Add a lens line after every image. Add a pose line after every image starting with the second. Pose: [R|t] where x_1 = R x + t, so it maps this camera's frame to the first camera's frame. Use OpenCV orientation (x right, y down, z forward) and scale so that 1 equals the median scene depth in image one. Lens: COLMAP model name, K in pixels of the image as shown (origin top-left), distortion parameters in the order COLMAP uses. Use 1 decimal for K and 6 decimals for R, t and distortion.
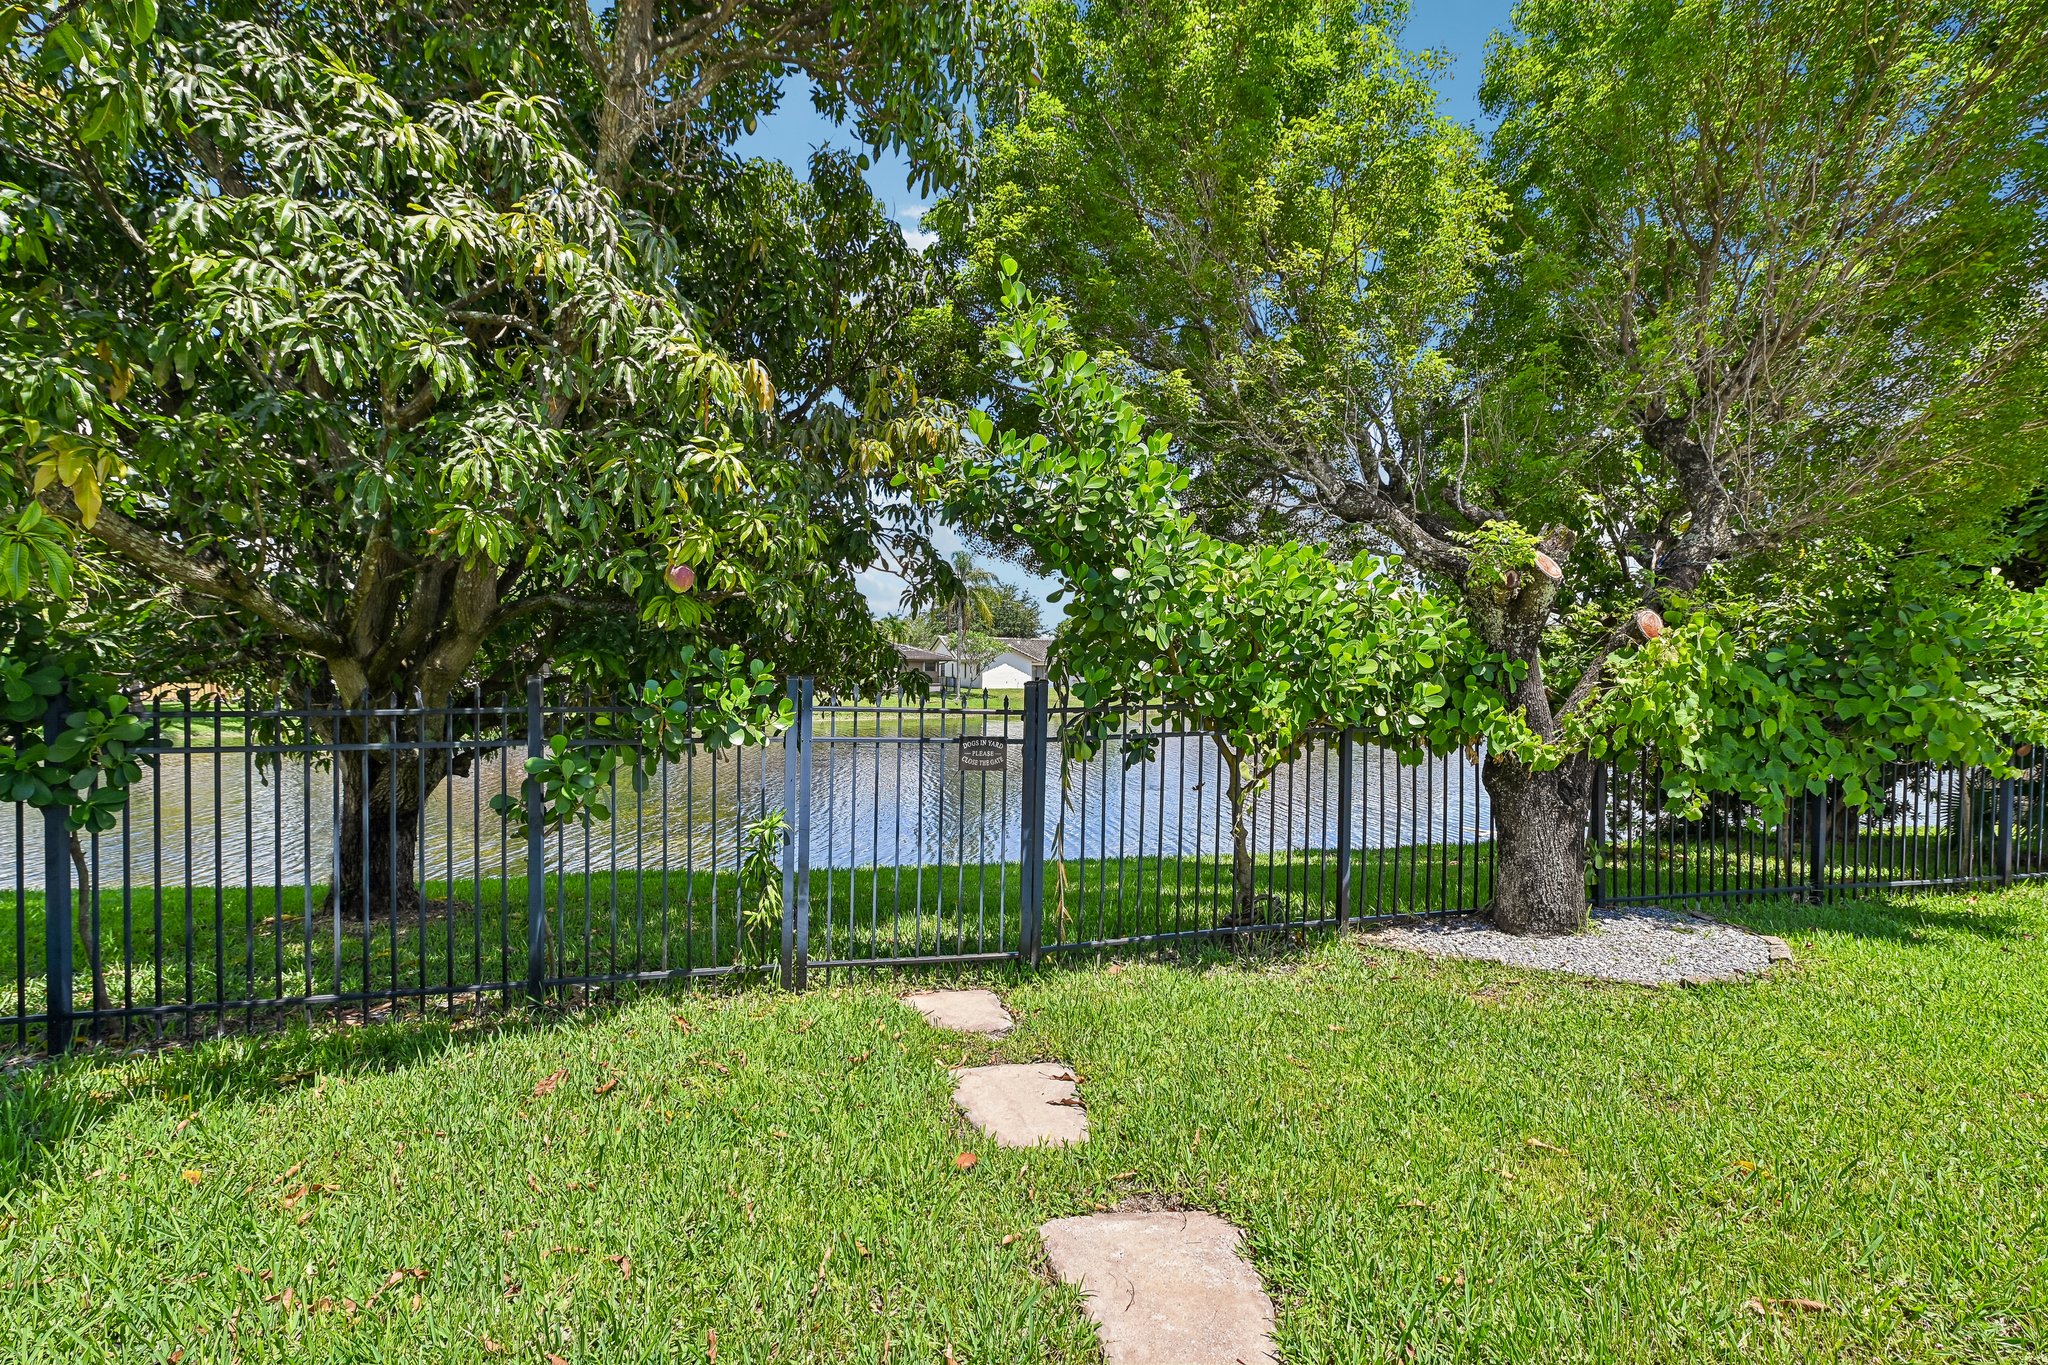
lens RADIAL K [[810.8, 0, 1030.7], [0, 810.8, 685.8], [0, 0, 1]] dist [-0.006376, -0.000894]
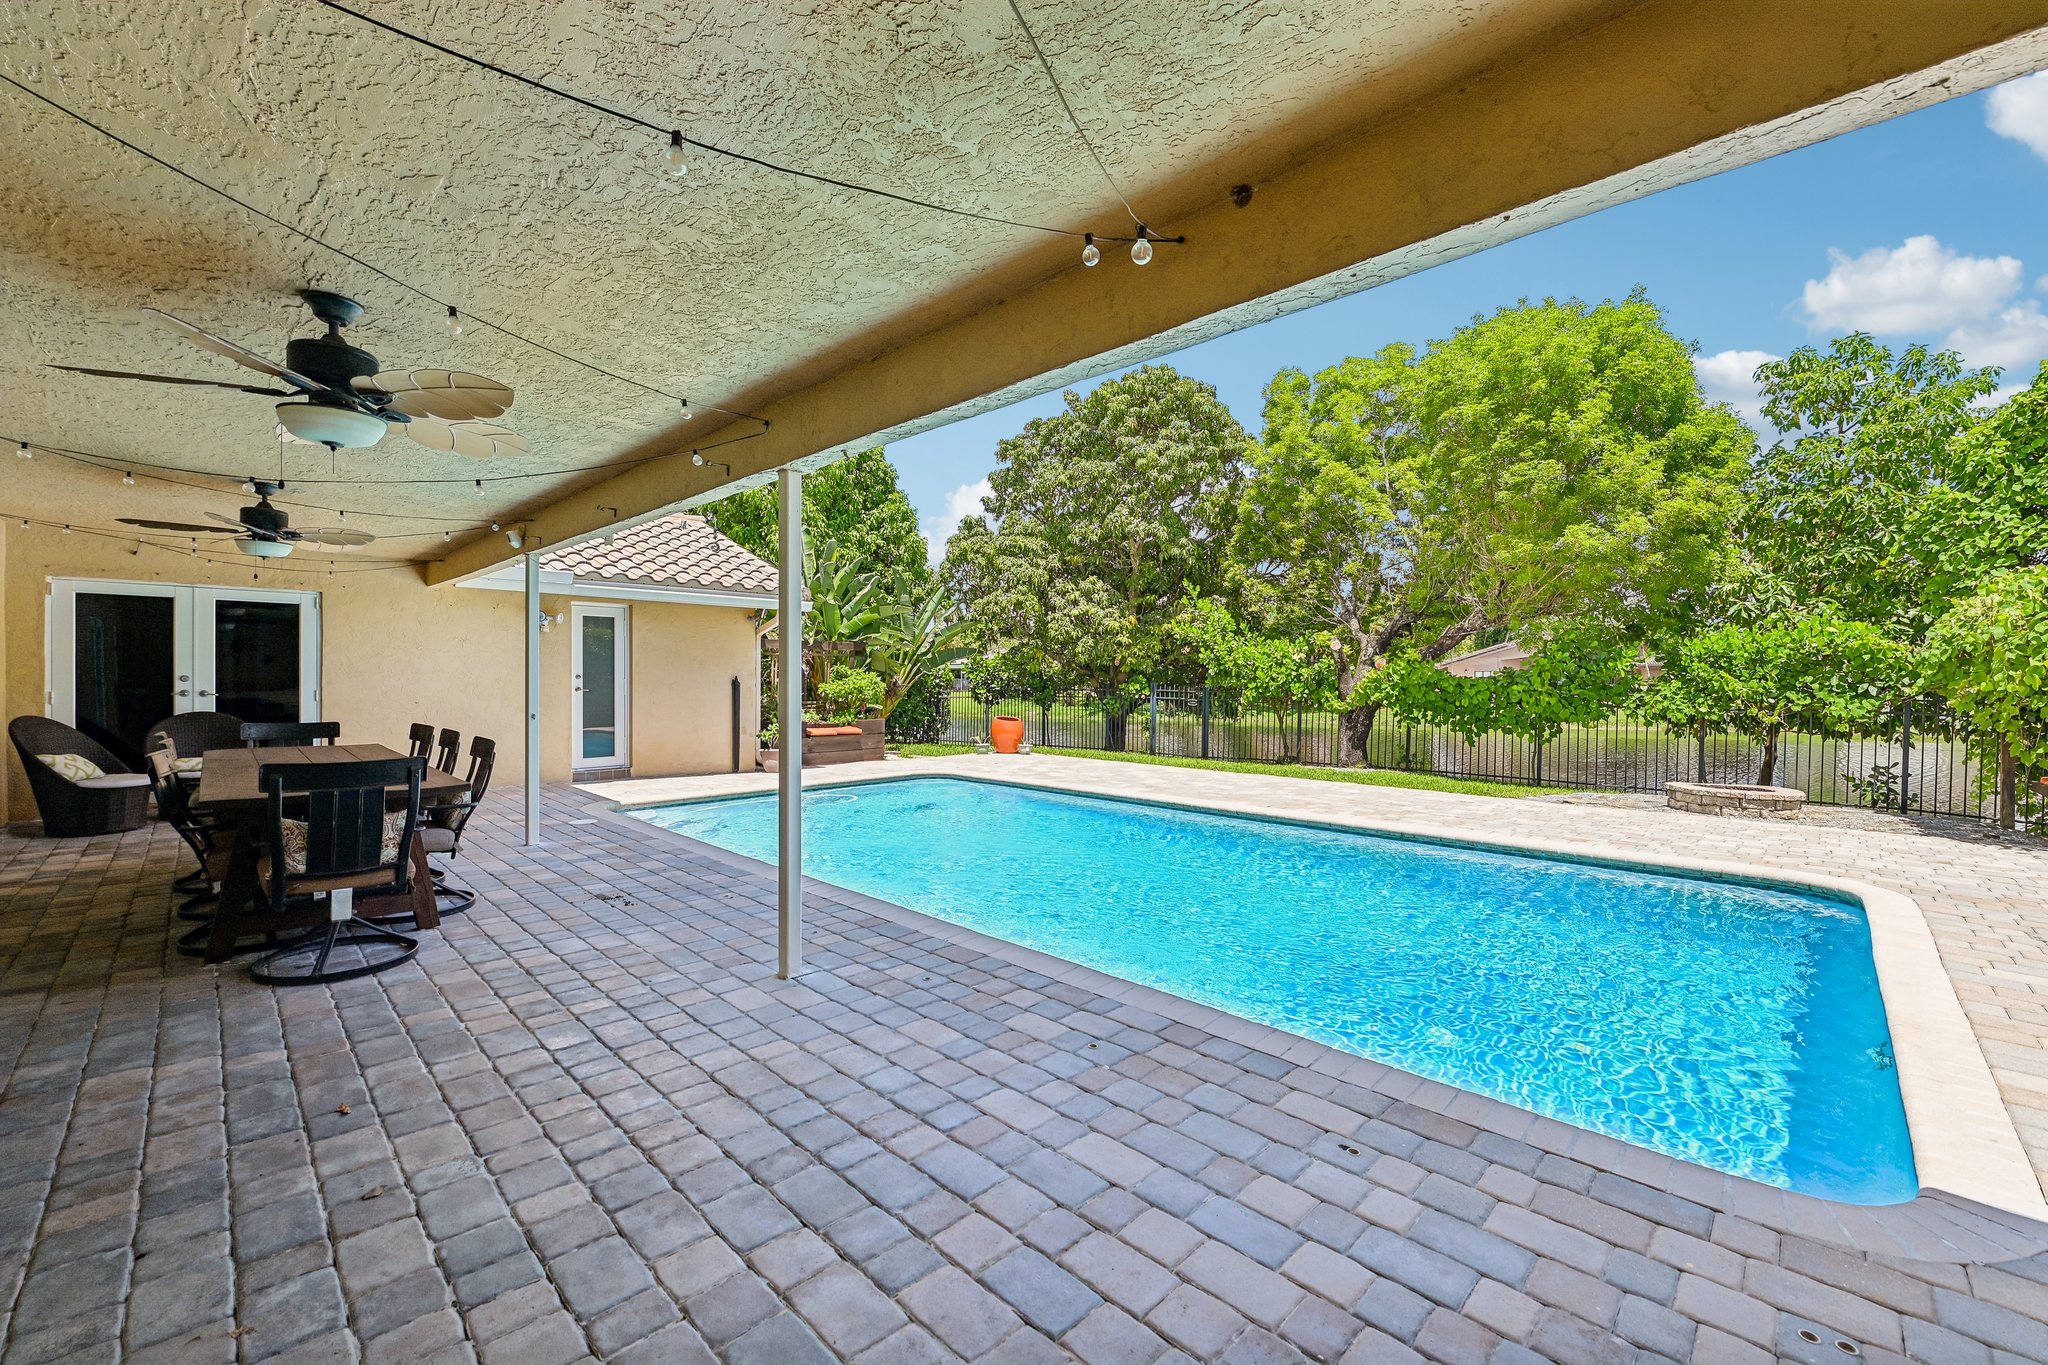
lens RADIAL K [[810.8, 0, 1020.0], [0, 810.8, 682.6], [0, 0, 1]] dist [-0.006376, -0.000894]
pose [[0.552176, -0.000174, -0.833727, 2.883285], [-0.008142, 0.999951, -0.005601, 0.018671], [0.833688, 0.009882, 0.552148, -1.910272]]
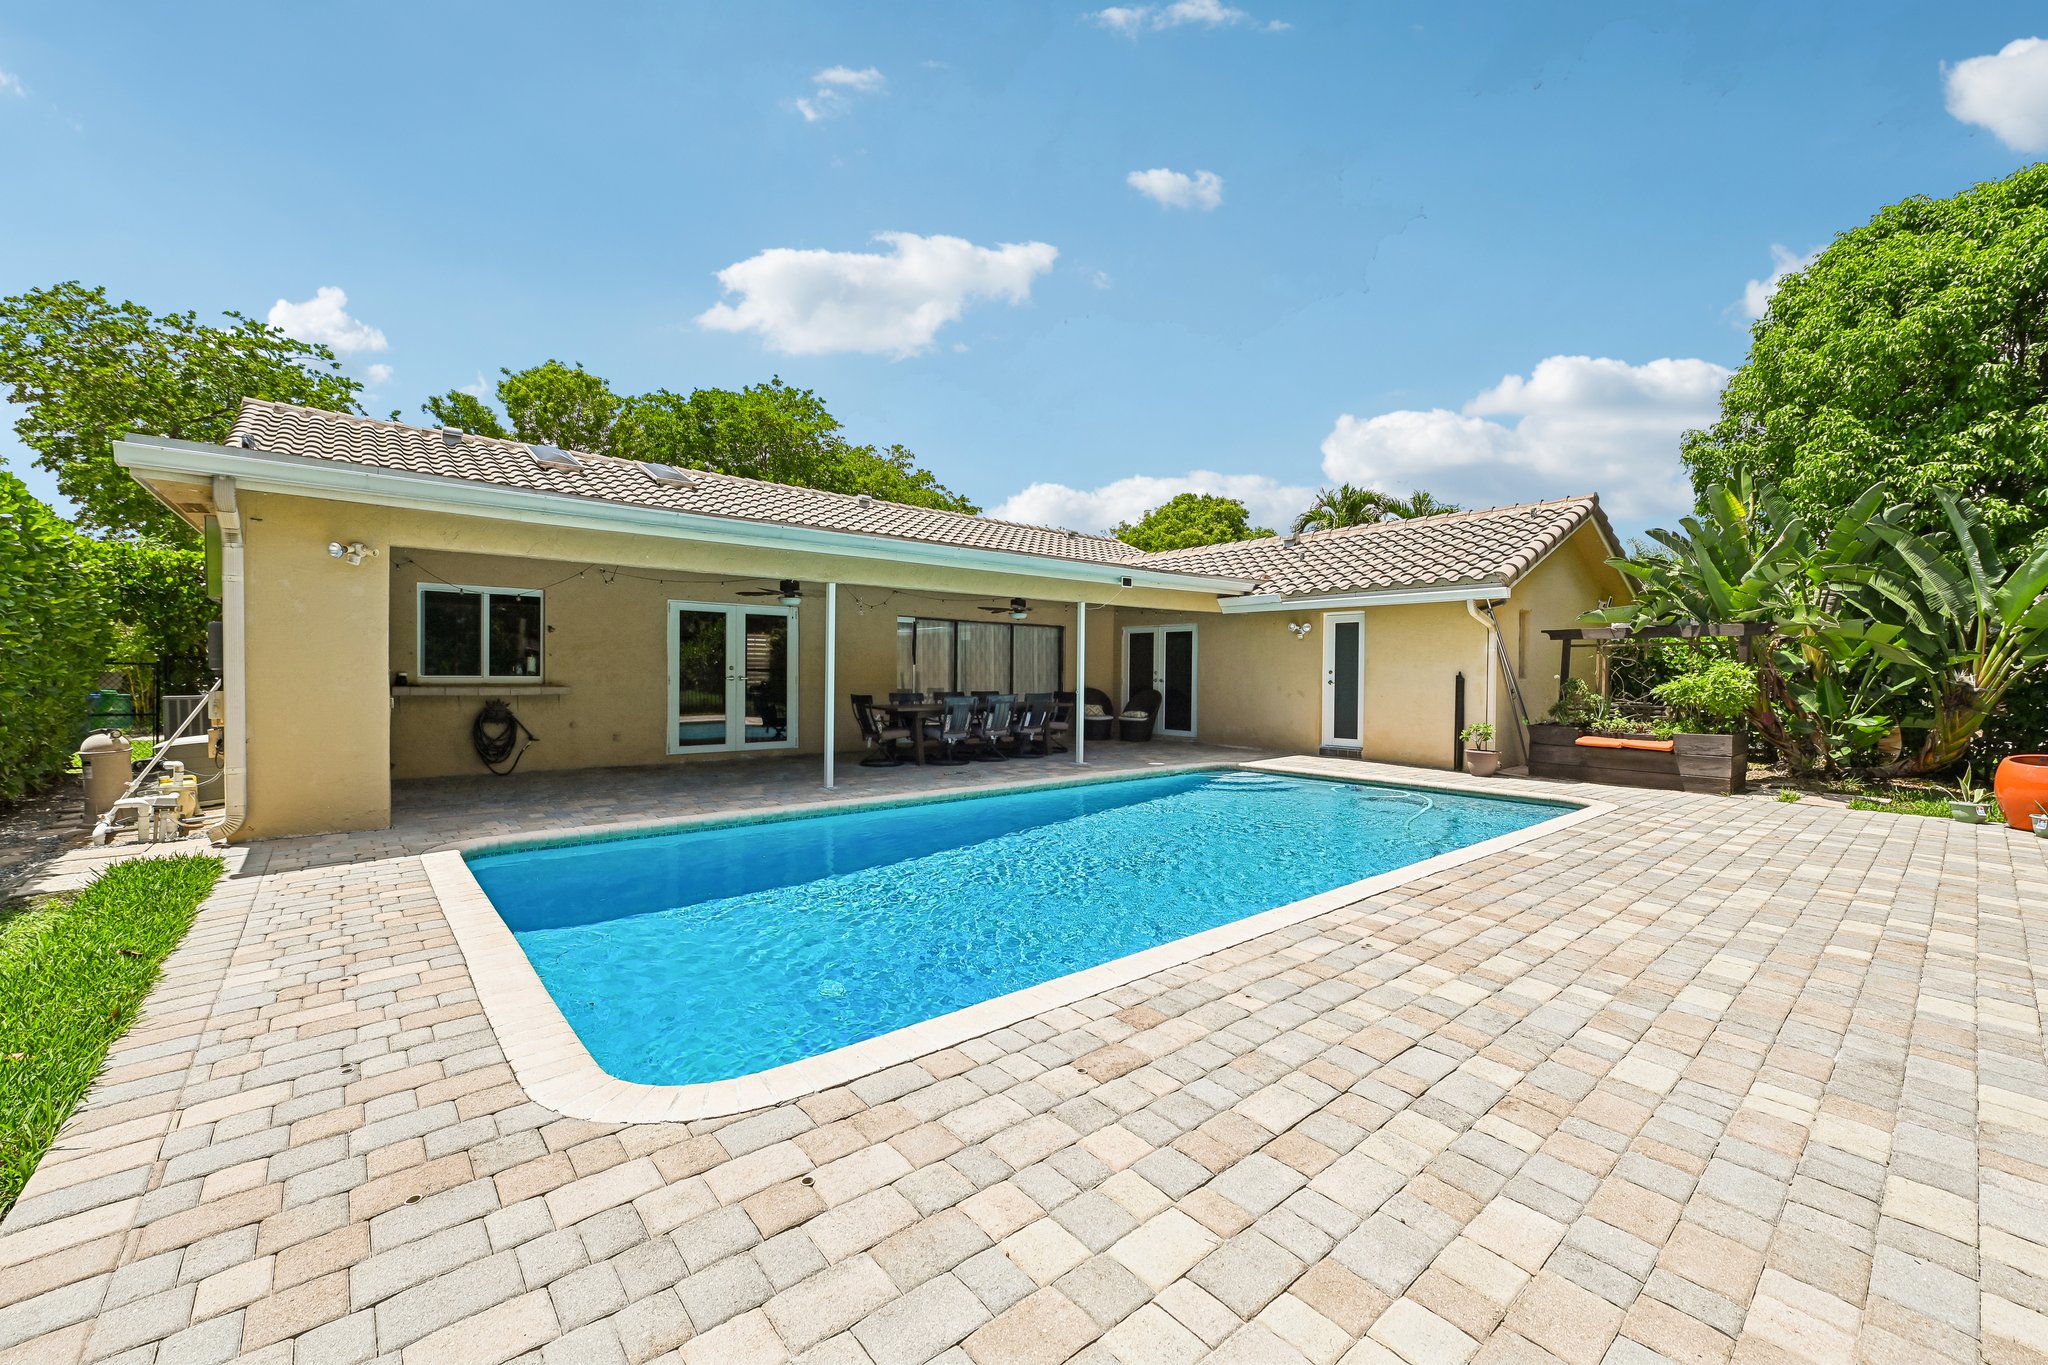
lens RADIAL K [[810.8, 0, 1024.4], [0, 810.8, 684.1], [0, 0, 1]] dist [-0.006376, -0.000894]
pose [[-0.878354, -0.006976, -0.477959, 2.579702], [-0.019206, 0.999601, 0.020705, 0.001528], [0.477624, 0.027366, -0.878138, 0.595140]]
